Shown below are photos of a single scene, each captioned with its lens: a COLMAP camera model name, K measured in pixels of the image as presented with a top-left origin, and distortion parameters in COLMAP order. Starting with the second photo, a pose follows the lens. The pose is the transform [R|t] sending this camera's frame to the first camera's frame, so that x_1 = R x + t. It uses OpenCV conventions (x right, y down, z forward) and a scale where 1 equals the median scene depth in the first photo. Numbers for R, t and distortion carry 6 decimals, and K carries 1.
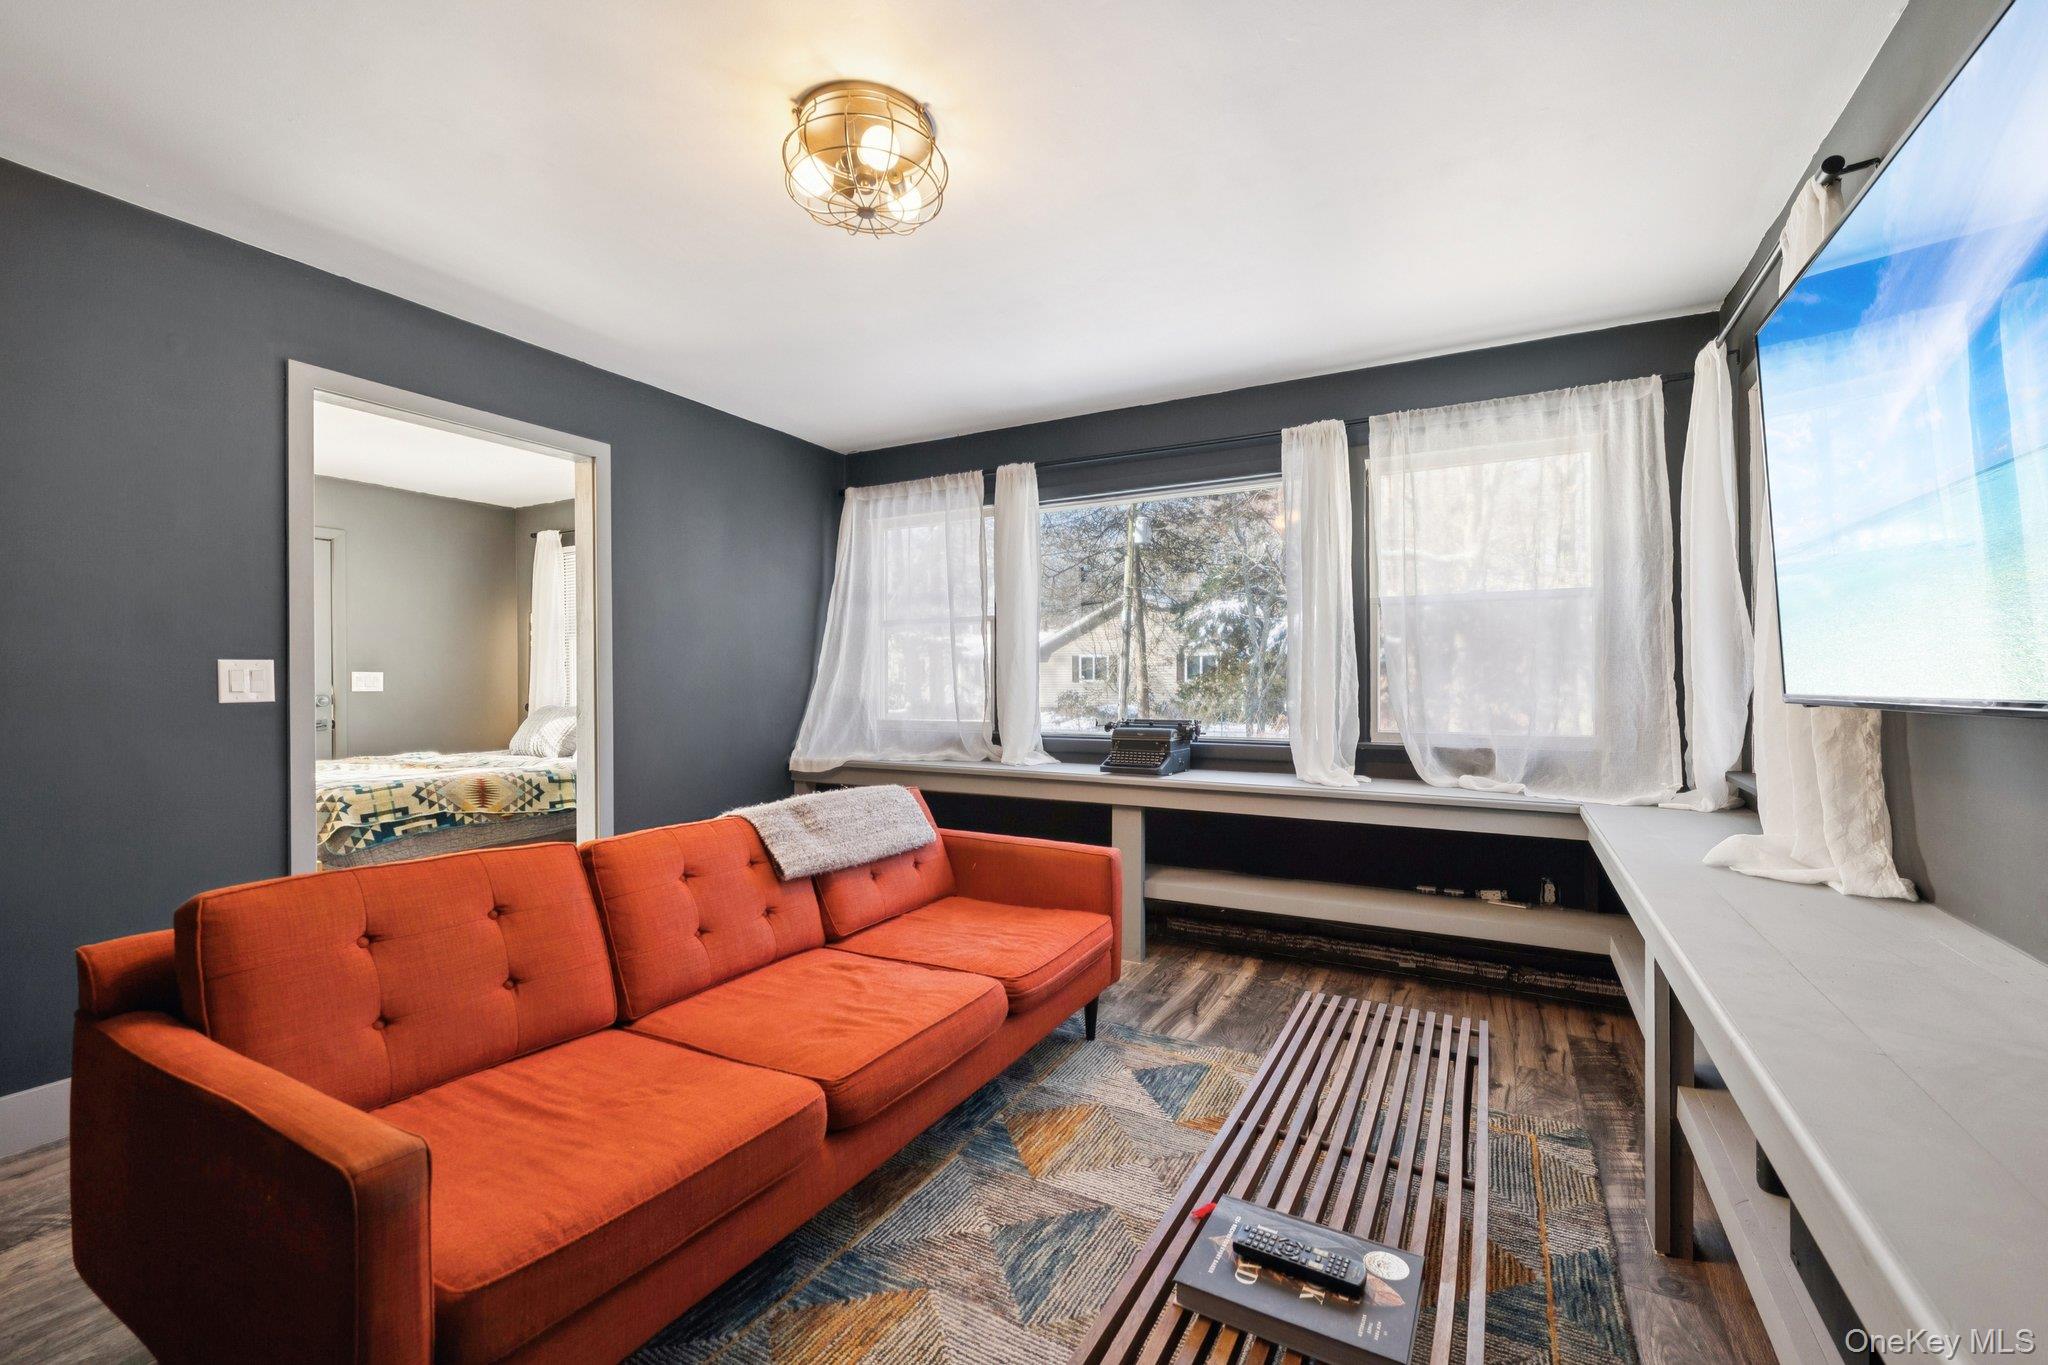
lens RADIAL K [[860.7, 0, 1024.0], [0, 860.7, 682.5], [0, 0, 1]] dist [-0.000167, -0.000255]
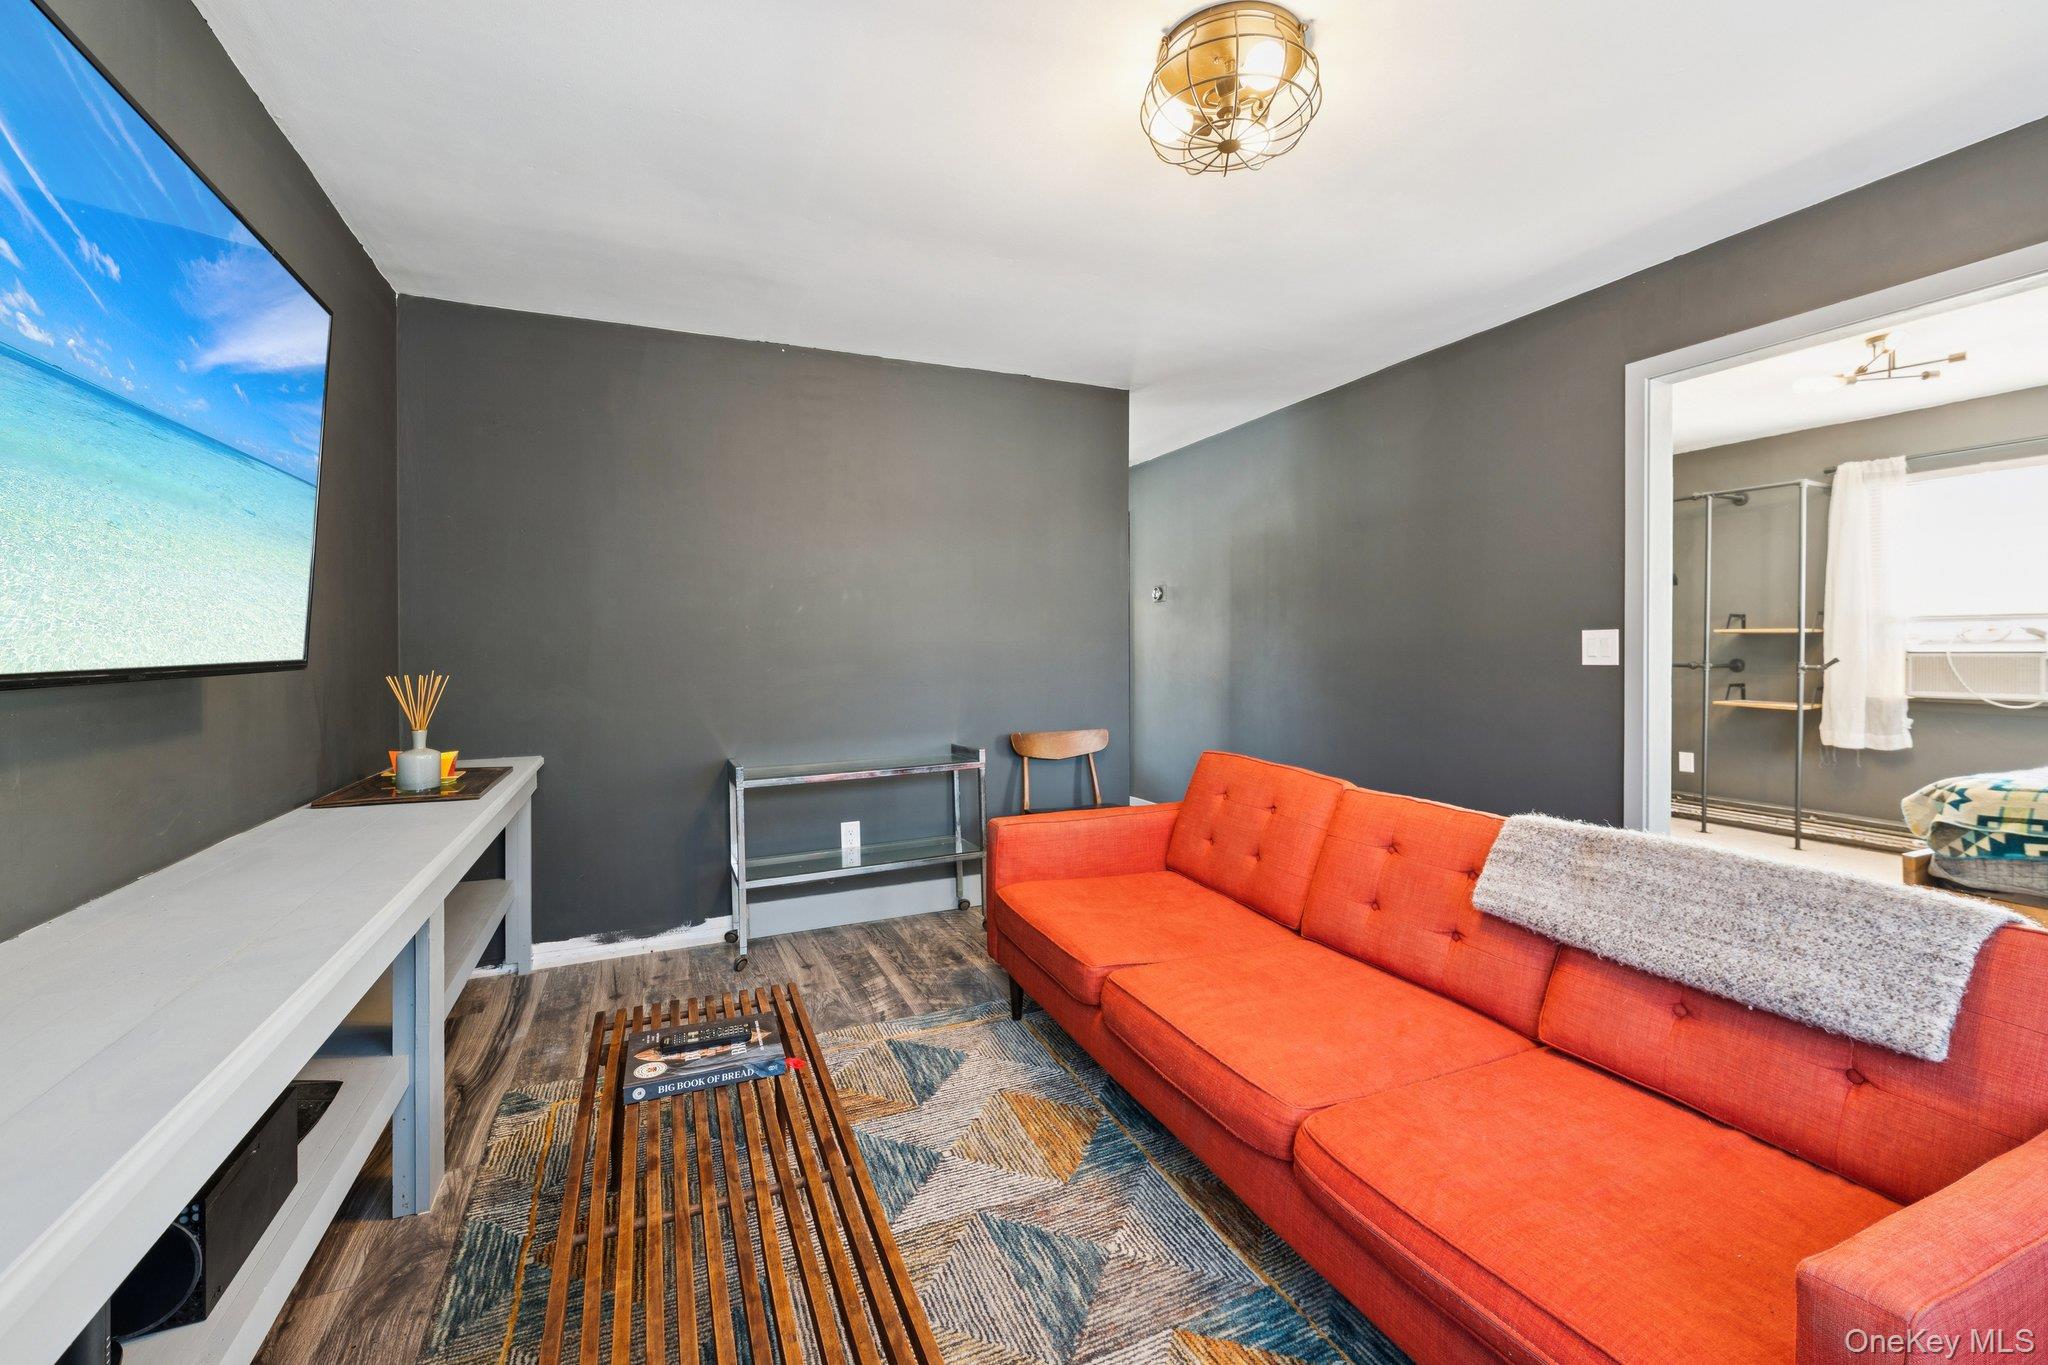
lens RADIAL K [[833.0, 0, 1026.4], [0, 833.0, 656.3], [0, 0, 1]] dist [0.000398, -0.000113]
pose [[-0.605114, 0.008485, -0.796094, 0.501539], [0.000875, 0.999950, 0.009993, -0.001775], [0.796138, 0.005350, -0.605091, 1.028633]]
